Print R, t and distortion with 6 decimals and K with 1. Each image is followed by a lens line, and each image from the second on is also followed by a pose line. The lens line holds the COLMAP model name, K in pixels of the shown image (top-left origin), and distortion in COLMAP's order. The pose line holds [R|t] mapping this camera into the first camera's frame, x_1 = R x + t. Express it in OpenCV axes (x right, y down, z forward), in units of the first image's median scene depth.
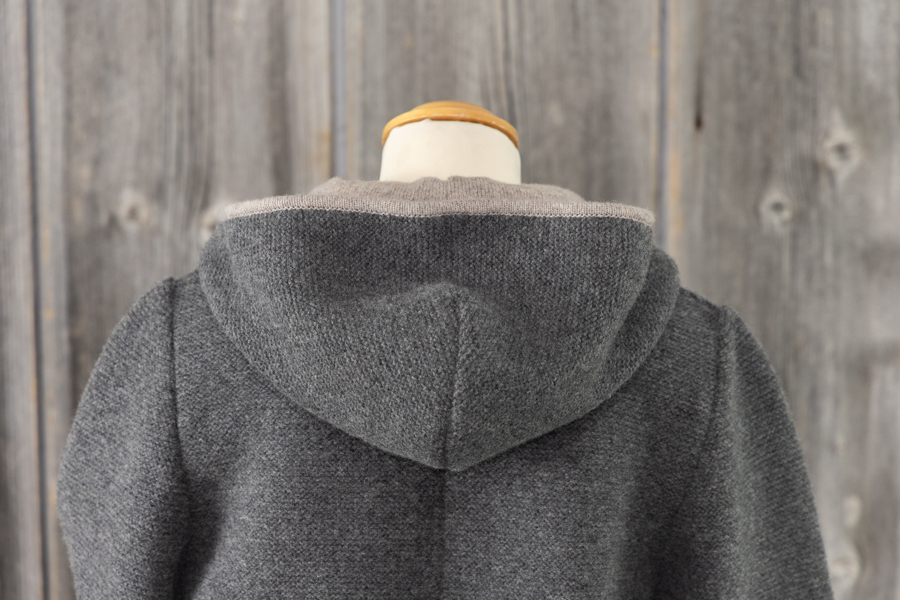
lens RADIAL K [[2625.1, 0, 454.9], [0, 2625.1, 294.4], [0, 0, 1]] dist [0.044016, 0.000000]
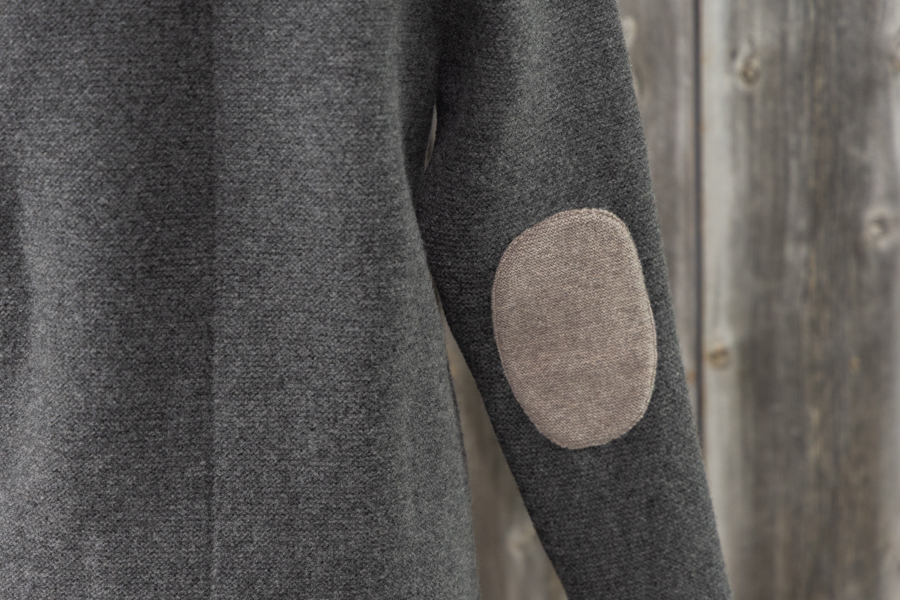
lens RADIAL K [[2625.1, 0, 449.7], [0, 2625.1, 304.9], [0, 0, 1]] dist [0.044016, 0.000000]
pose [[0.992801, -0.066868, 0.099377, -0.019530], [0.056598, 0.993092, 0.102789, 0.107545], [-0.105563, -0.096424, 0.989727, 0.073328]]
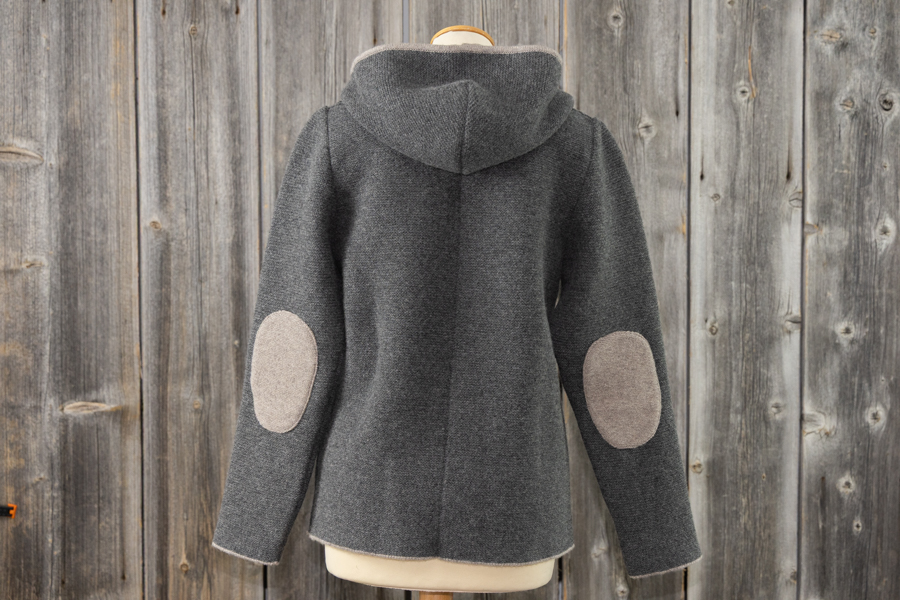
lens RADIAL K [[1261.5, 0, 445.4], [0, 1261.5, 300.2], [0, 0, 1]] dist [0.008913, 0.000000]
pose [[0.999995, -0.000249, -0.003004, -0.012882], [-0.000182, 0.989817, -0.142343, 0.296427], [0.003009, 0.142343, 0.989813, 0.037789]]
